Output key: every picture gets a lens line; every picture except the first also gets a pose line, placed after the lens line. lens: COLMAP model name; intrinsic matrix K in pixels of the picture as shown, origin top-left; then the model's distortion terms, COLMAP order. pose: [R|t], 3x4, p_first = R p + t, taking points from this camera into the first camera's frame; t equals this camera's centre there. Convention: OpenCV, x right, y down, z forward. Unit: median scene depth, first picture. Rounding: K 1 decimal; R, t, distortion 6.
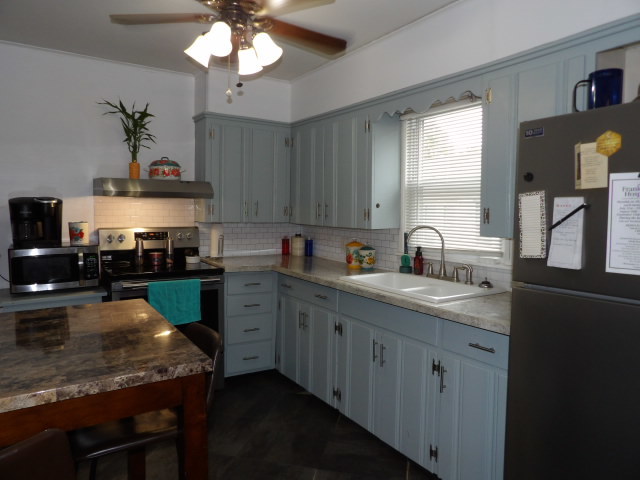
lens RADIAL K [[445.7, 0, 320.0], [0, 445.7, 240.0], [0, 0, 1]] dist [-0.119128, 0.000008]
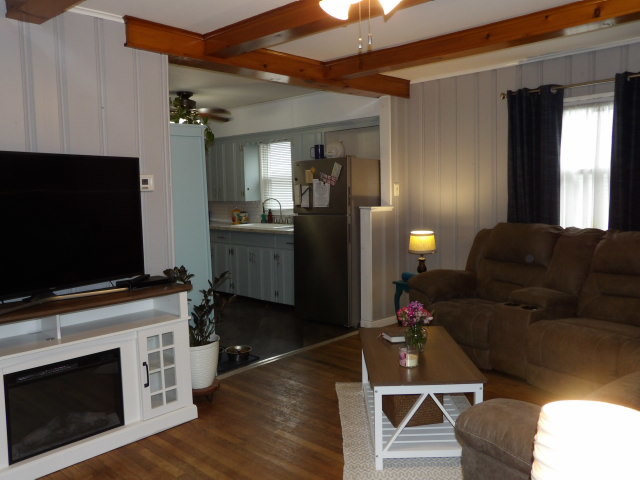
lens RADIAL K [[530.8, 0, 320.0], [0, 530.8, 240.0], [0, 0, 1]] dist [-0.082021, 0.086295]
pose [[0.968001, -0.050016, 0.245910, -0.151003], [0.043838, 0.998572, 0.030538, 0.090377], [-0.247087, -0.018781, 0.968811, -1.365152]]
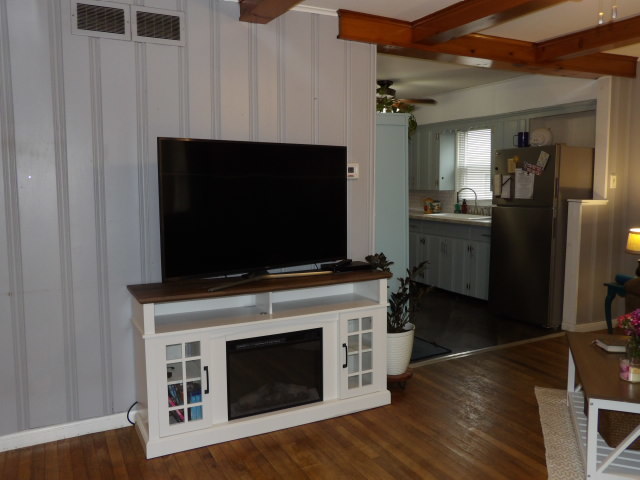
lens RADIAL K [[530.8, 0, 320.0], [0, 530.8, 240.0], [0, 0, 1]] dist [-0.082021, 0.086295]
pose [[0.995735, -0.003848, -0.092175, -0.192371], [0.007945, 0.998994, 0.044126, 0.086647], [0.091913, -0.044670, 0.994765, -1.355490]]
